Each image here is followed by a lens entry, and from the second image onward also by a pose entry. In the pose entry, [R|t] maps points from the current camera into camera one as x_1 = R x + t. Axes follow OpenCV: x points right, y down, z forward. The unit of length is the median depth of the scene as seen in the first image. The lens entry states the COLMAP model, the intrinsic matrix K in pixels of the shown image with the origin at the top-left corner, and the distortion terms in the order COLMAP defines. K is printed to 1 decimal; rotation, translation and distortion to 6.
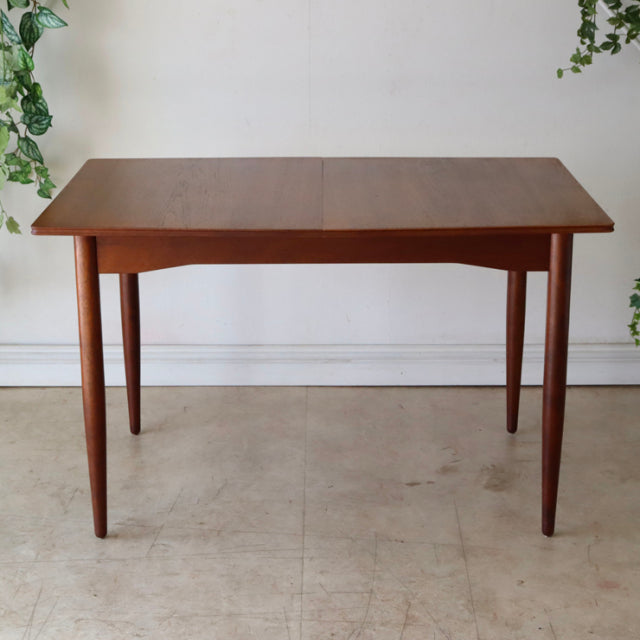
lens RADIAL K [[1414.9, 0, 319.3], [0, 1414.9, 321.7], [0, 0, 1]] dist [0.102846, 0.000000]
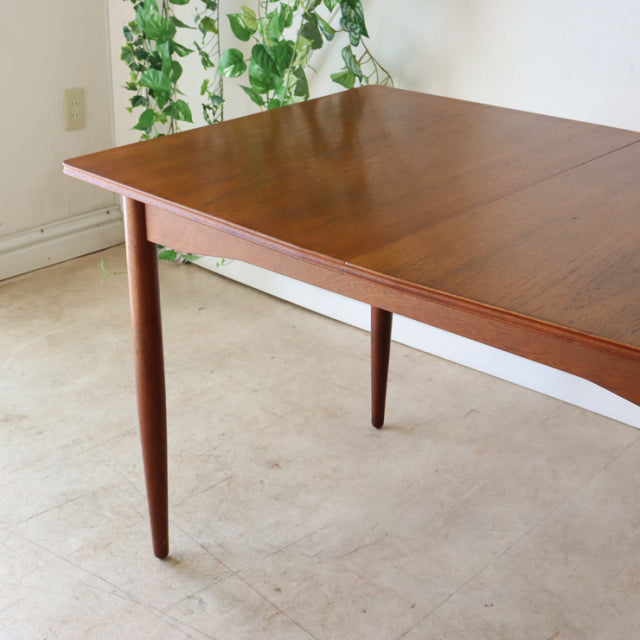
lens RADIAL K [[1102.4, 0, 321.7], [0, 1102.4, 318.7], [0, 0, 1]] dist [-0.033465, 0.000000]
pose [[0.755551, 0.279368, -0.592534, 0.244149], [-0.202535, 0.959811, 0.194276, -0.115923], [0.622995, -0.026776, 0.781767, 0.567151]]
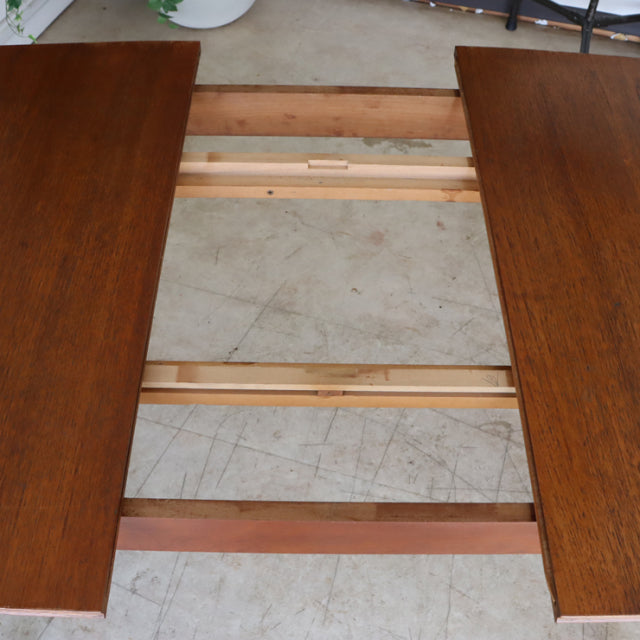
lens RADIAL K [[801.2, 0, 320.0], [0, 801.2, 323.9], [0, 0, 1]] dist [-0.132222, 0.000000]
pose [[0.285751, -0.741996, 0.606456, -0.235728], [0.251303, 0.668716, 0.699762, -0.216084], [-0.924767, -0.047554, 0.377551, 0.728695]]
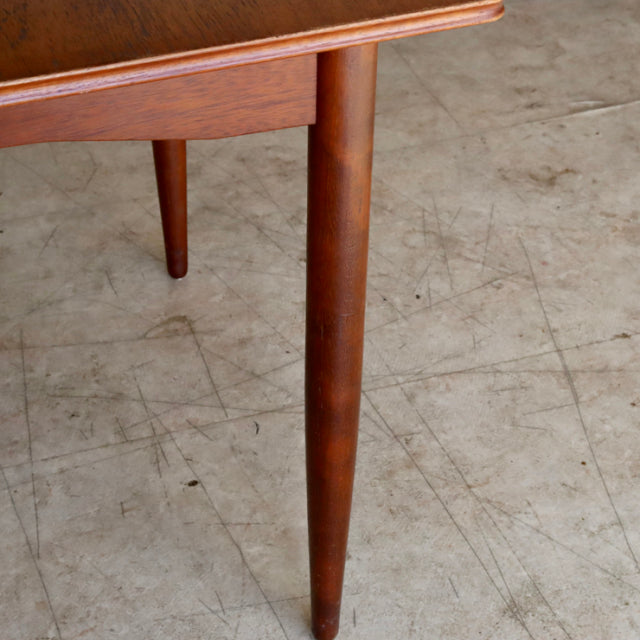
lens RADIAL K [[1393.5, 0, 319.3], [0, 1393.5, 320.8], [0, 0, 1]] dist [0.036803, 0.000000]
pose [[-0.323199, -0.595496, 0.735477, -0.380409], [0.254906, 0.693680, 0.673670, -0.161114], [-0.911353, 0.405207, -0.072401, 0.795052]]
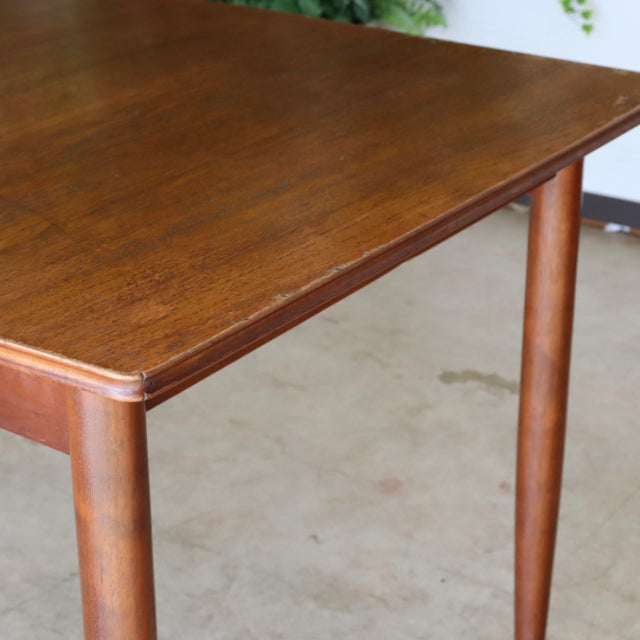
lens RADIAL K [[1493.8, 0, 316.5], [0, 1493.8, 320.6], [0, 0, 1]] dist [0.062619, 0.000000]
pose [[0.571580, -0.328443, 0.751945, -0.310659], [0.229901, 0.943794, 0.237484, -0.065962], [-0.787681, 0.037132, 0.614963, 0.529789]]
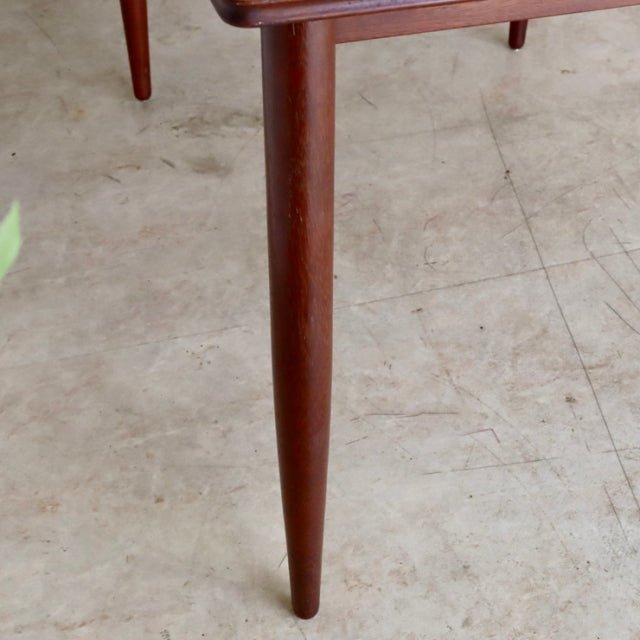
lens RADIAL K [[1238.9, 0, 321.1], [0, 1238.9, 319.8], [0, 0, 1]] dist [0.007712, 0.000000]
pose [[-0.274351, -0.639344, 0.718311, -0.369377], [0.273740, 0.664146, 0.695685, -0.220655], [-0.921845, 0.387492, -0.007195, 1.088305]]
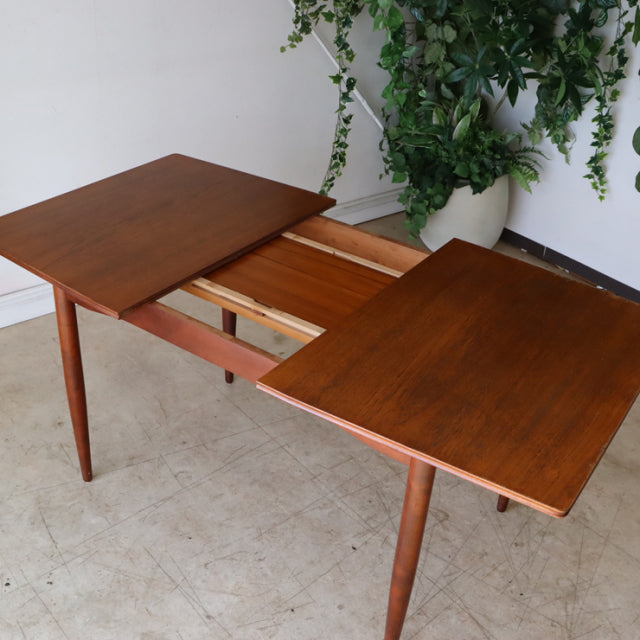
lens RADIAL K [[794.7, 0, 315.9], [0, 794.7, 323.5], [0, 0, 1]] dist [-0.125671, 0.000000]
pose [[0.781423, -0.282962, 0.556157, -0.371798], [0.119125, 0.942530, 0.312165, -0.182835], [-0.612525, -0.177681, 0.770222, 0.375649]]
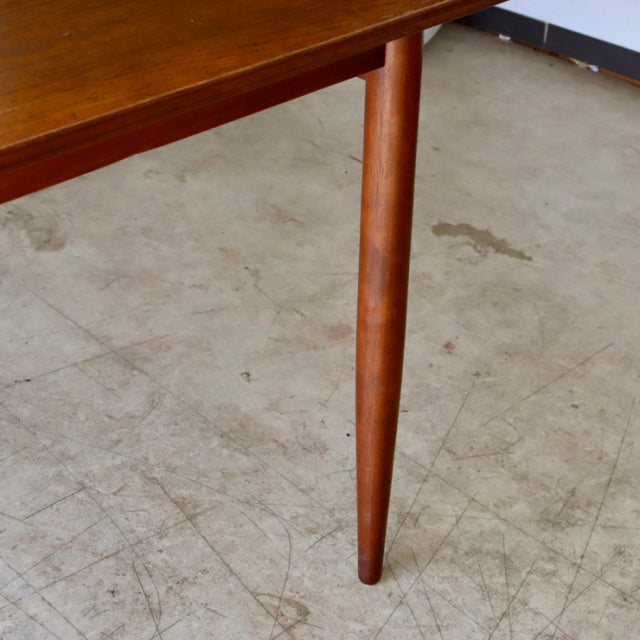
lens RADIAL K [[1274.3, 0, 313.0], [0, 1274.3, 318.9], [0, 0, 1]] dist [0.010653, 0.000000]
pose [[0.722437, -0.361757, 0.589251, -0.171802], [0.173743, 0.919846, 0.351704, -0.047656], [-0.669252, -0.151706, 0.727384, 0.493369]]
